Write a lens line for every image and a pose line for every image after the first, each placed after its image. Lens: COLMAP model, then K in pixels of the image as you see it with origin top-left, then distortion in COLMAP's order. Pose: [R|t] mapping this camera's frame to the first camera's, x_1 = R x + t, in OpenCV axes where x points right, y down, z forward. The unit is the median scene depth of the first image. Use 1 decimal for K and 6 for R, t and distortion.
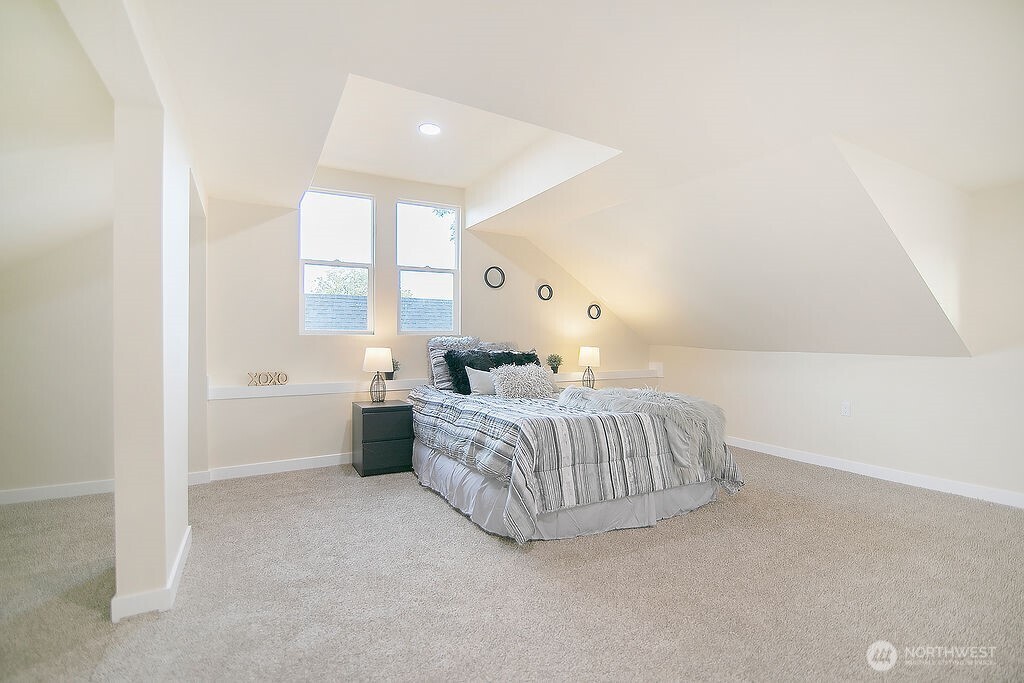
lens RADIAL K [[468.4, 0, 504.0], [0, 468.4, 343.4], [0, 0, 1]] dist [-0.015511, -0.000110]
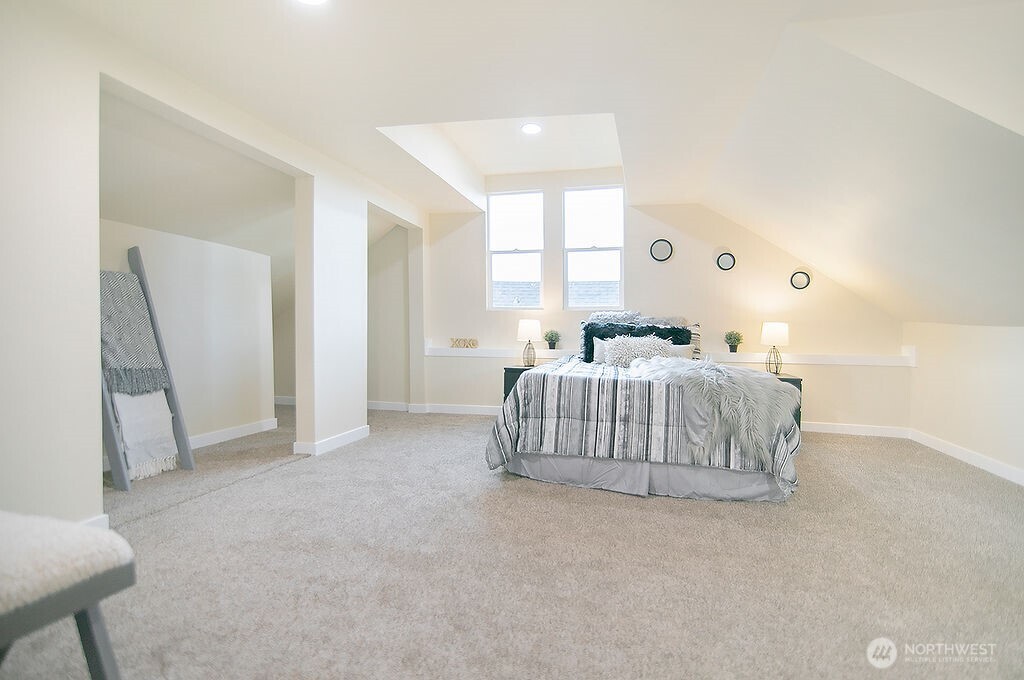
lens RADIAL K [[485.4, 0, 512.0], [0, 485.4, 340.0], [0, 0, 1]] dist [-0.016506, -0.000107]
pose [[0.739726, 0.023748, -0.672489, 0.644677], [-0.015431, 0.999713, 0.018330, 0.046988], [0.672731, -0.003183, 0.739880, 0.071510]]
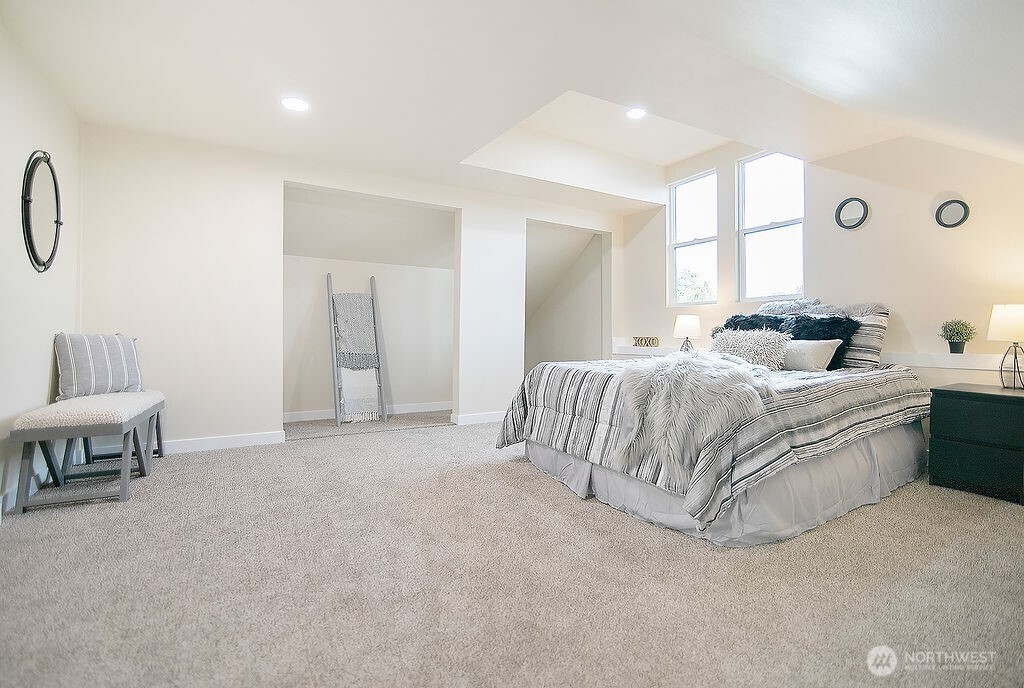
lens RADIAL K [[484.2, 0, 537.2], [0, 484.2, 340.1], [0, 0, 1]] dist [-0.004763, -0.000475]
pose [[0.089896, 0.012035, -0.995878, 1.003552], [-0.007386, 0.999908, 0.011417, 0.069478], [0.995924, 0.006329, 0.089977, 0.687601]]
